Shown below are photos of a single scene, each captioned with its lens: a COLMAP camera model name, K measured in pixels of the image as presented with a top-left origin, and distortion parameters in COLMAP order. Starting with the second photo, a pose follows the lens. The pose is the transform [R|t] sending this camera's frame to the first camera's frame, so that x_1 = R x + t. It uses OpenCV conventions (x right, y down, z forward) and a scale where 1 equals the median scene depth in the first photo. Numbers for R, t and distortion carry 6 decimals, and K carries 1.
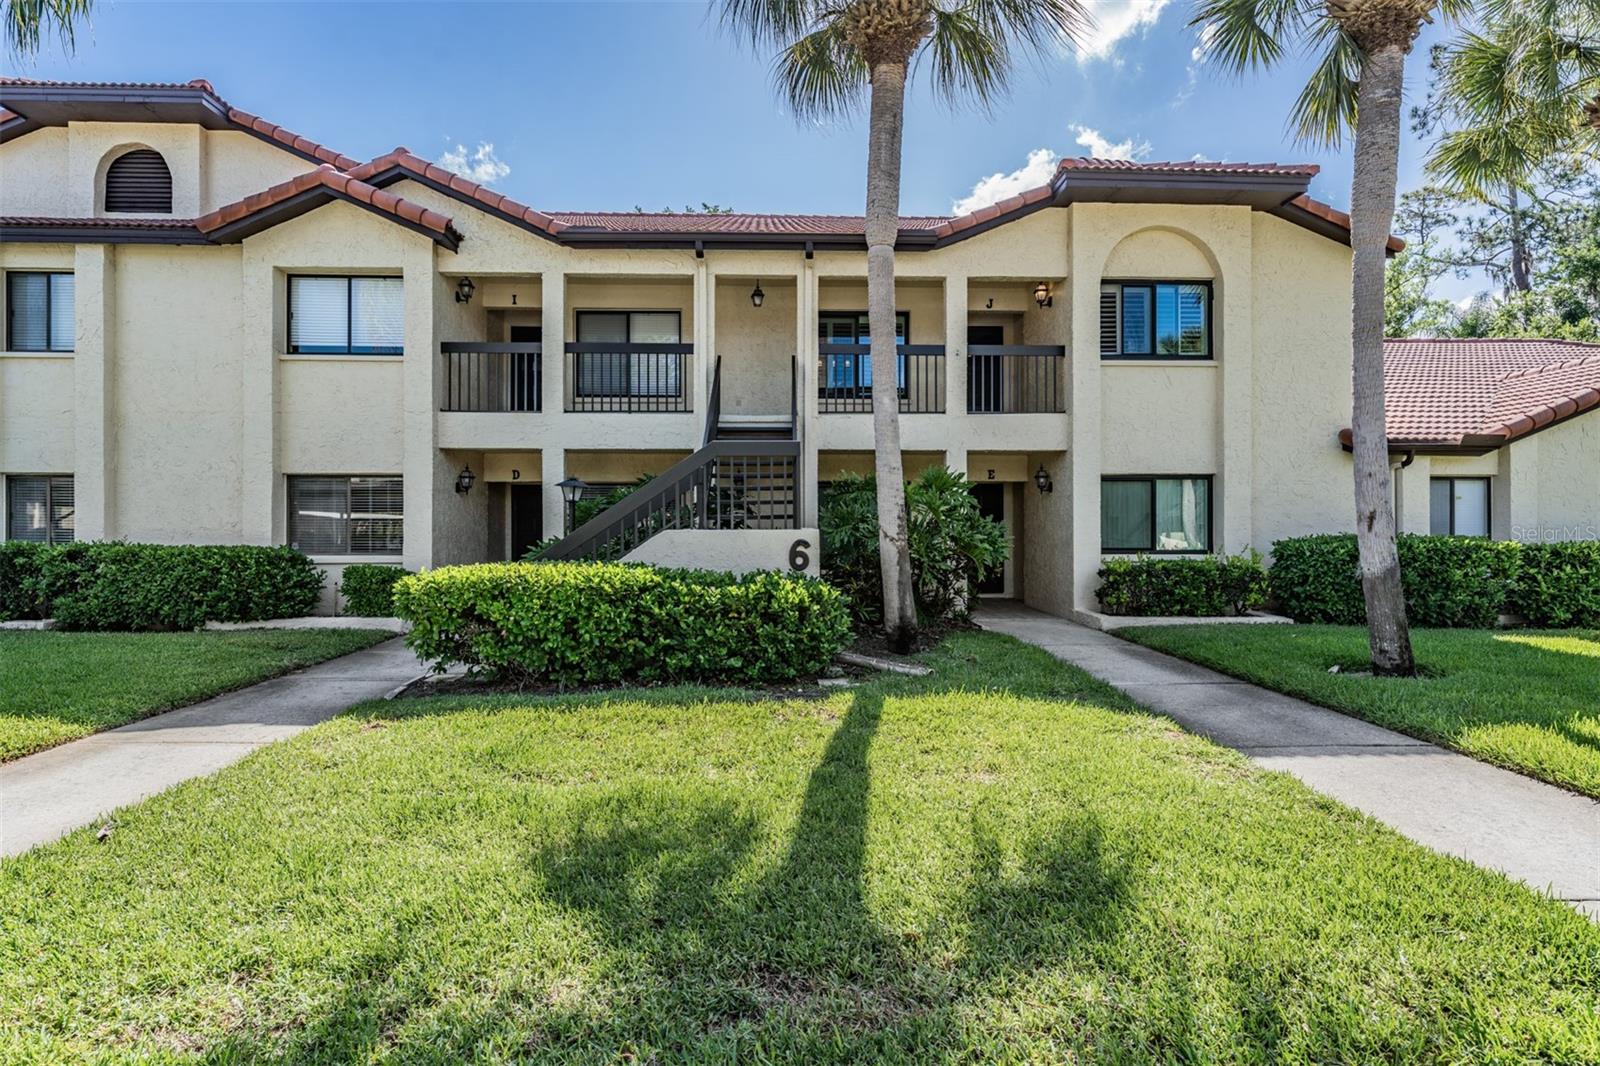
lens RADIAL K [[786.8, 0, 800.0], [0, 786.8, 533.0], [0, 0, 1]] dist [-0.000108, 0.000604]
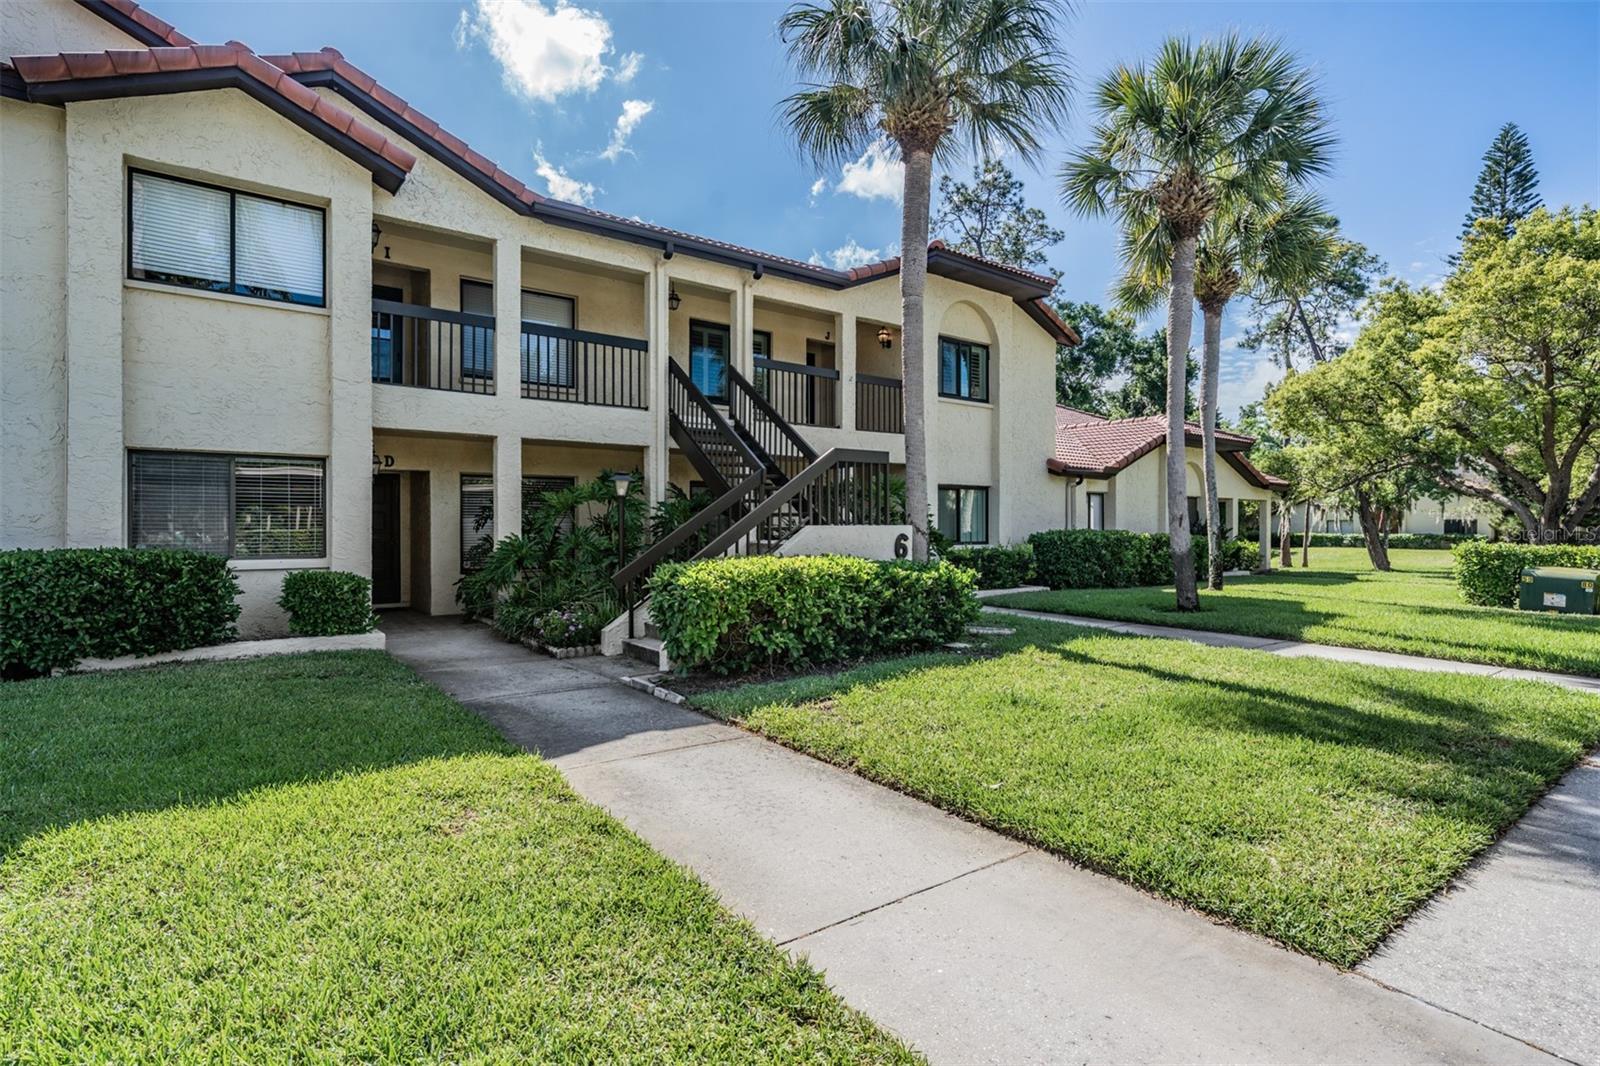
lens RADIAL K [[786.8, 0, 800.0], [0, 786.8, 533.0], [0, 0, 1]] dist [-0.000108, 0.000604]
pose [[0.815924, -0.004269, 0.578143, -0.565511], [0.002064, 0.999988, 0.004471, 0.000449], [-0.578155, -0.002455, 0.815923, 0.067084]]
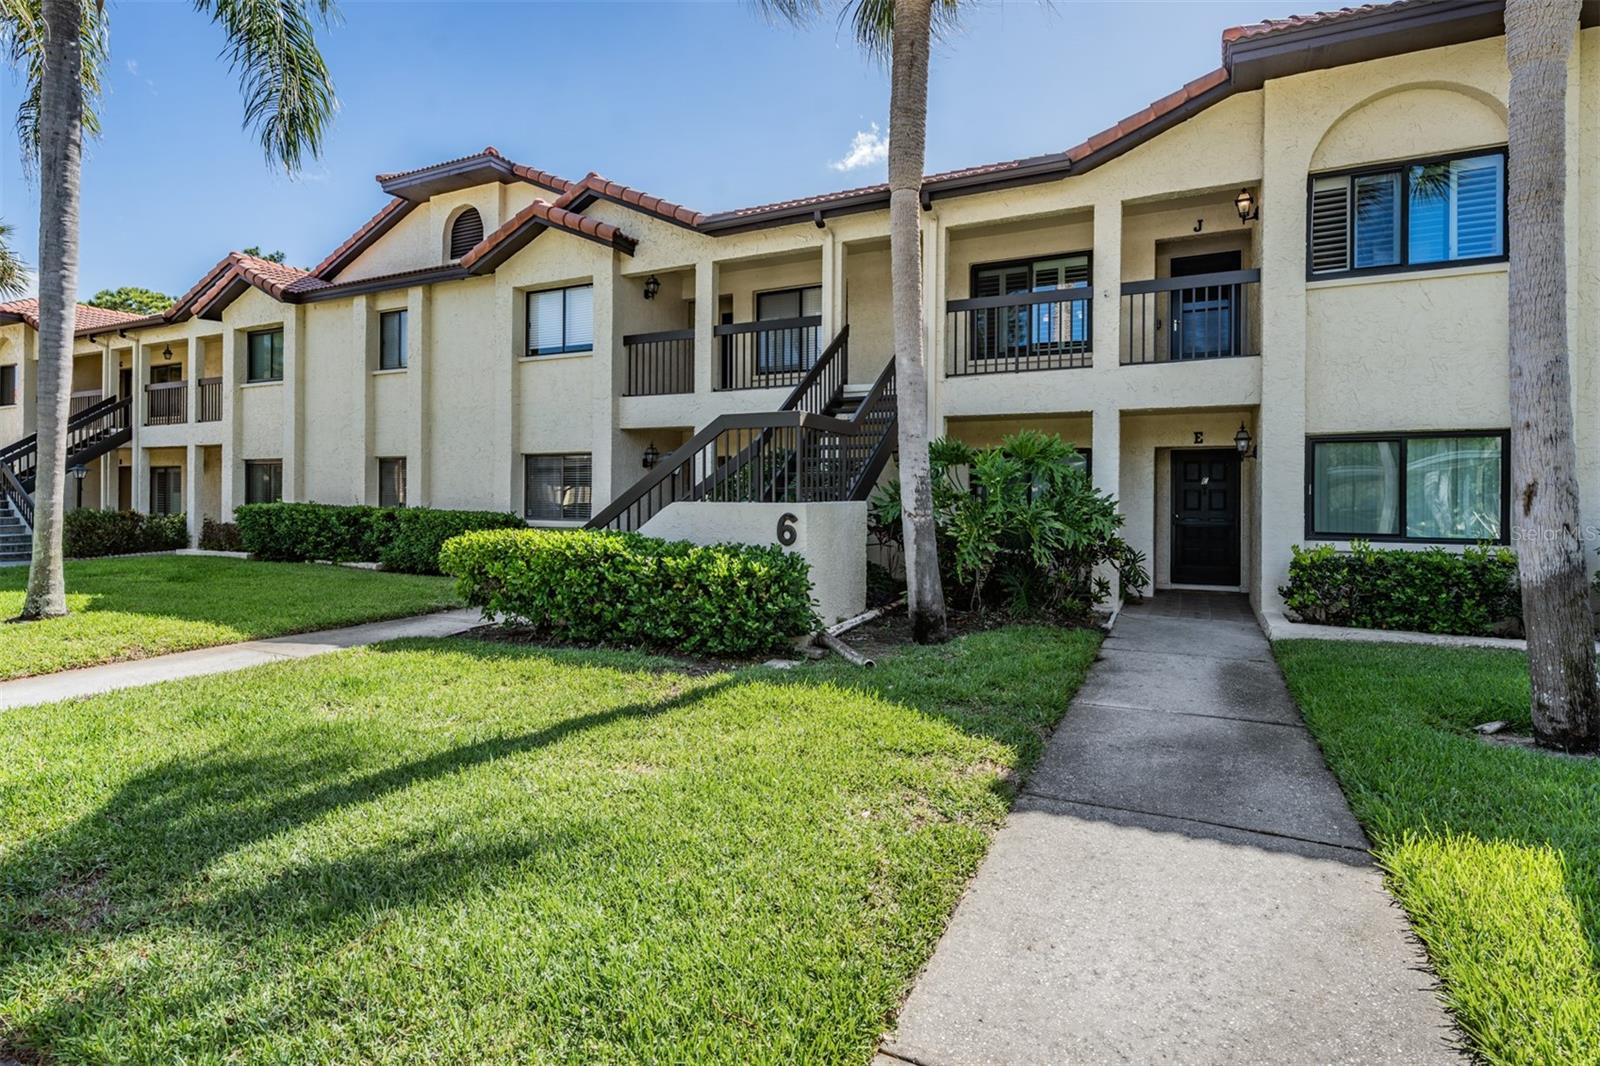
lens RADIAL K [[803.1, 0, 798.8], [0, 803.1, 505.1], [0, 0, 1]] dist [0.001221, 0.000627]
pose [[0.879356, 0.011434, -0.476027, 0.326432], [-0.011880, 0.999927, 0.002073, -0.002601], [0.476016, 0.003832, 0.879428, 0.096469]]
